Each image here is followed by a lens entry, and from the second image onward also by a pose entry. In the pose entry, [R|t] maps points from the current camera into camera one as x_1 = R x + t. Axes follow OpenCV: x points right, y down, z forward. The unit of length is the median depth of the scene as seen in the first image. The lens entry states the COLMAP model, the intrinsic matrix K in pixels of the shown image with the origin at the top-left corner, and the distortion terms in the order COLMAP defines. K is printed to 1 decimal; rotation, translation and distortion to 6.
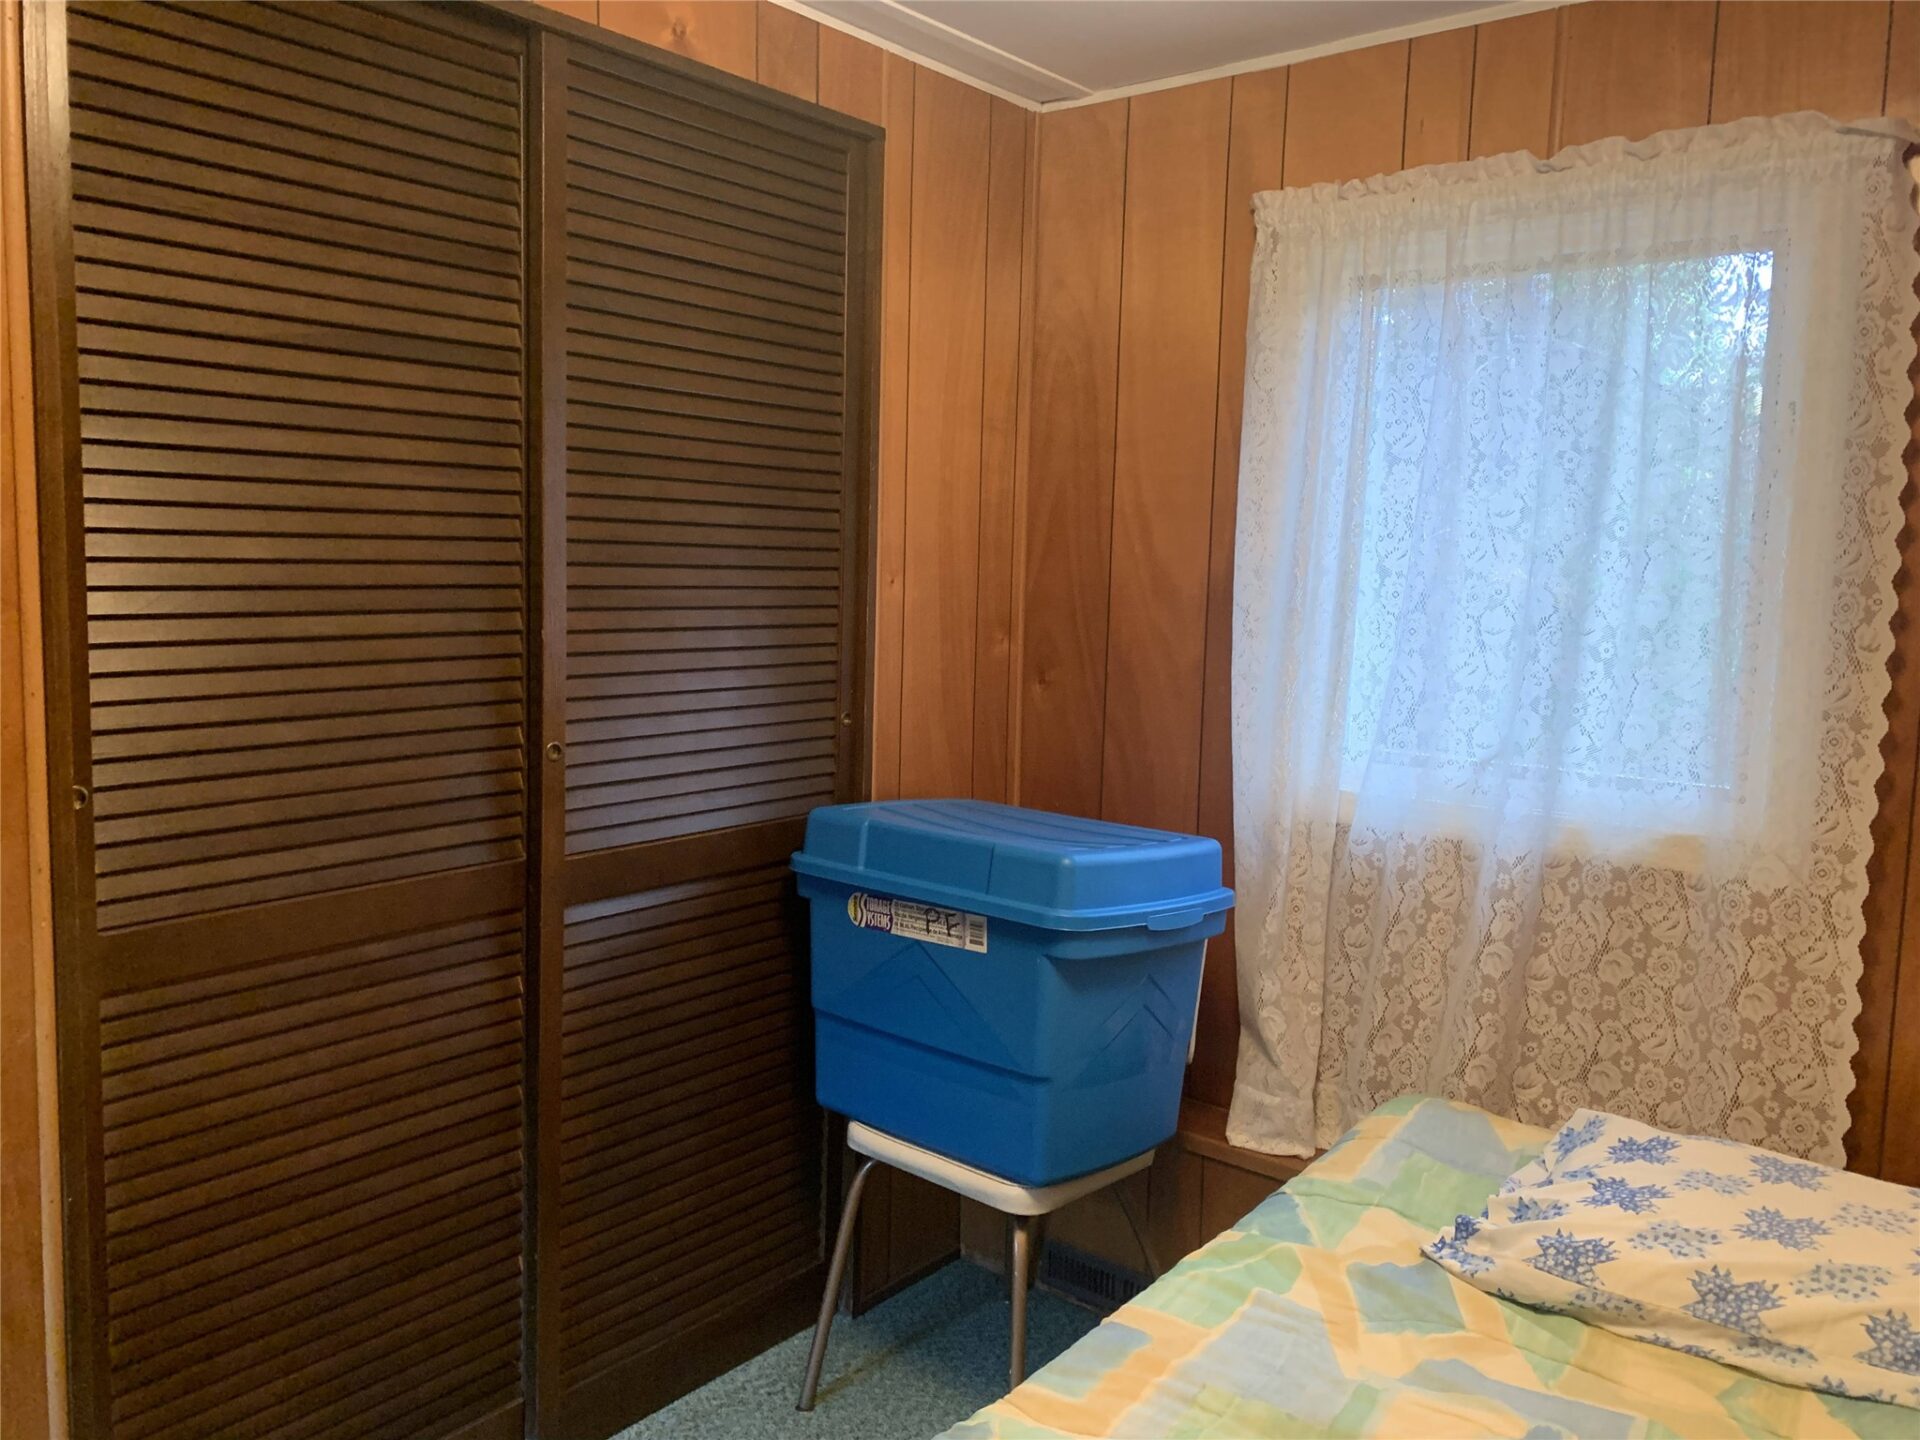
lens RADIAL K [[1463.3, 0, 1004.5], [0, 1463.3, 711.5], [0, 0, 1]] dist [0.096656, -0.097544]
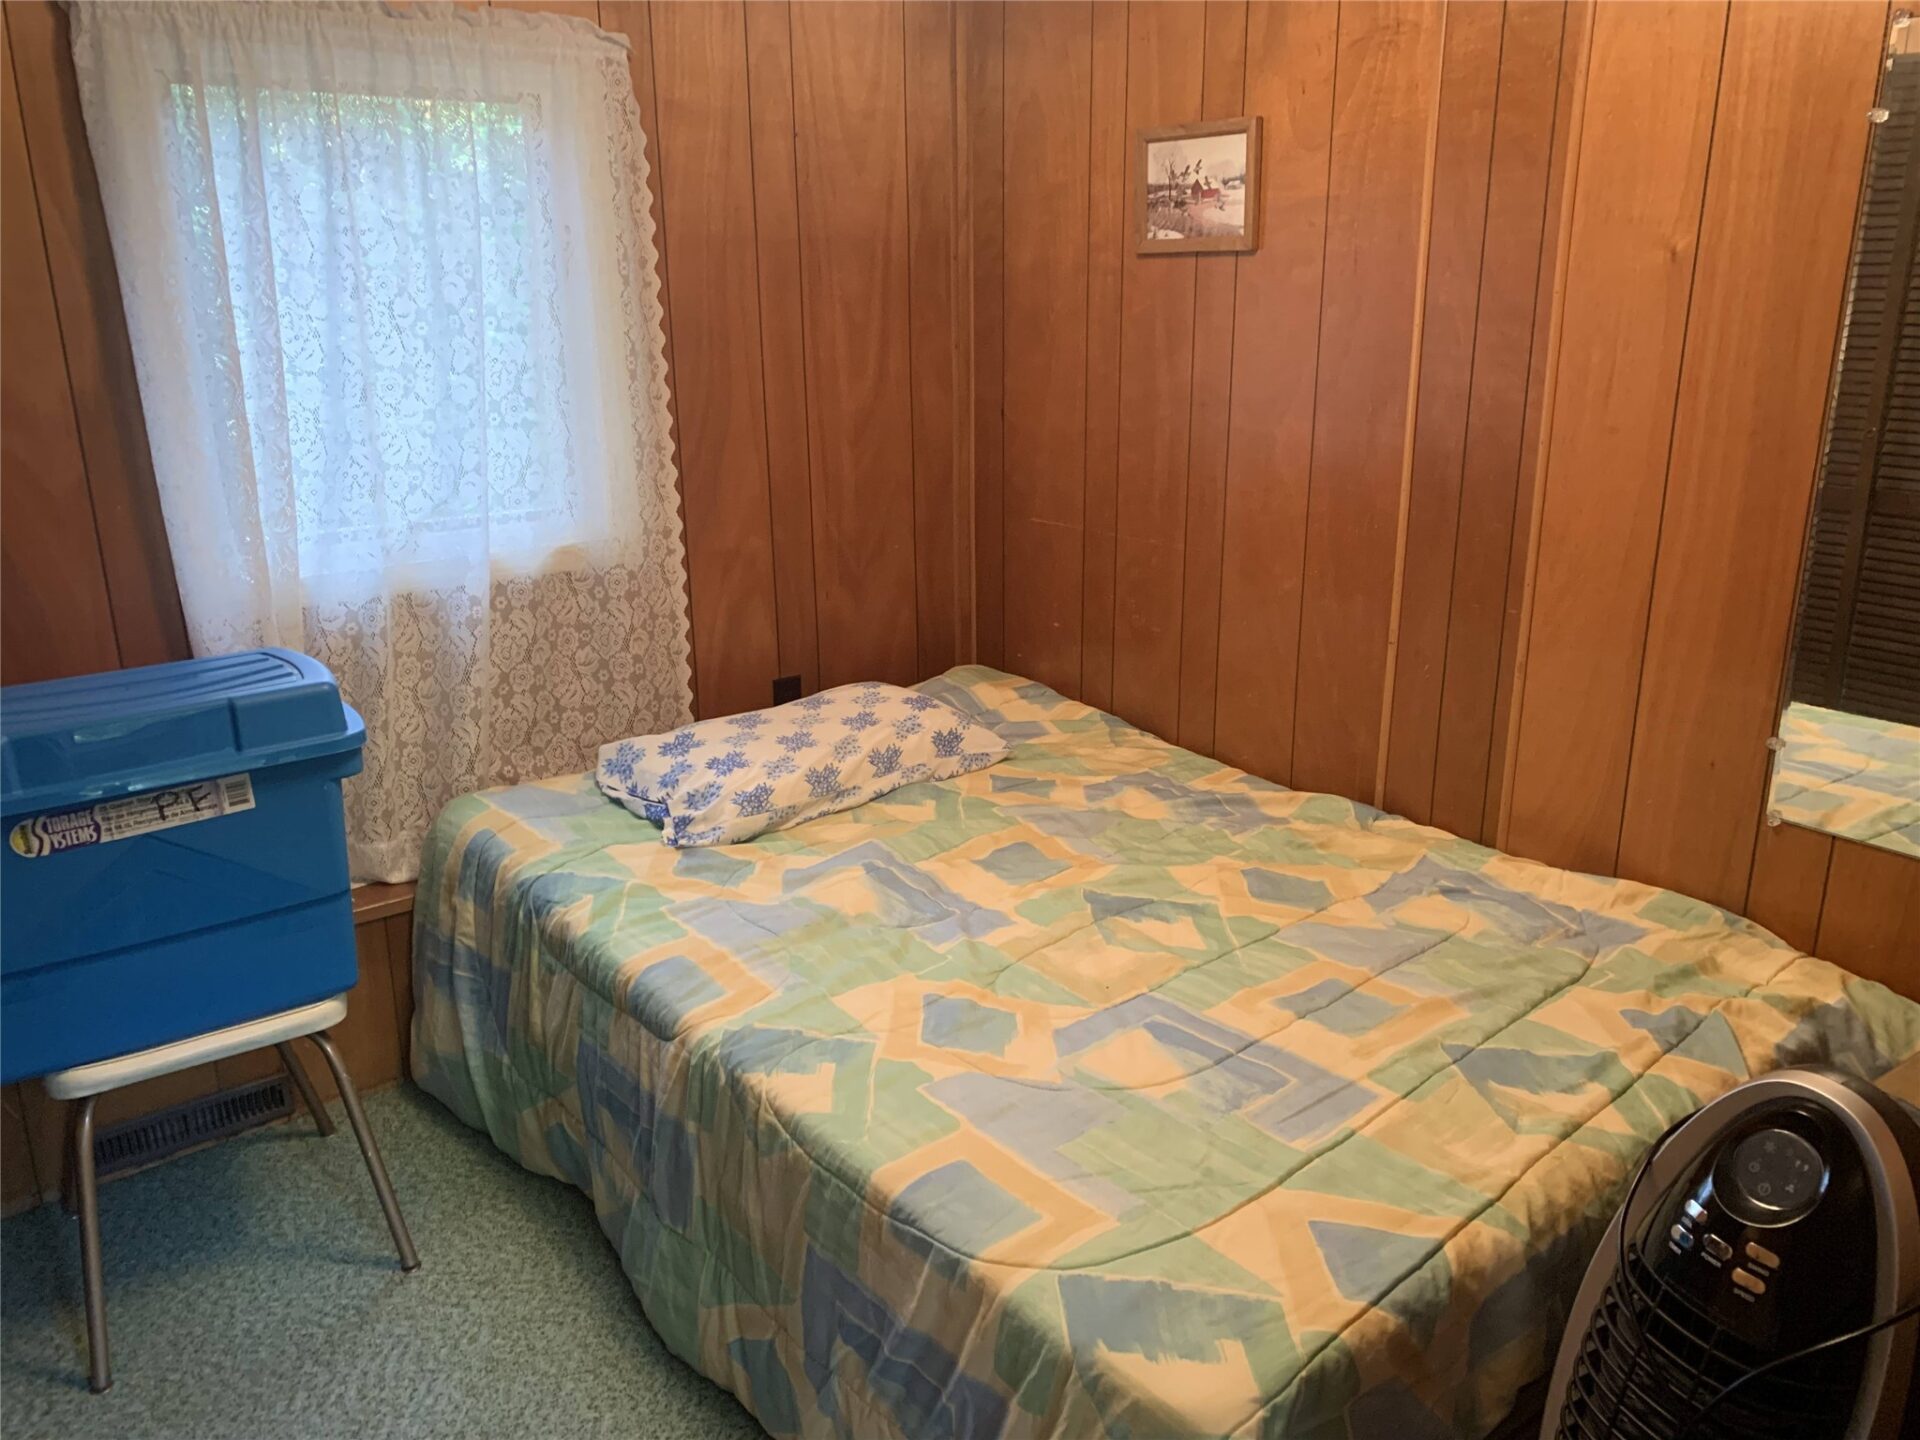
lens RADIAL K [[1463.3, 0, 1004.5], [0, 1463.3, 711.5], [0, 0, 1]] dist [0.096656, -0.097544]
pose [[0.229339, -0.312223, 0.921911, -0.841169], [0.113556, 0.949271, 0.293240, -0.139508], [-0.966700, 0.037437, 0.253159, 0.272841]]
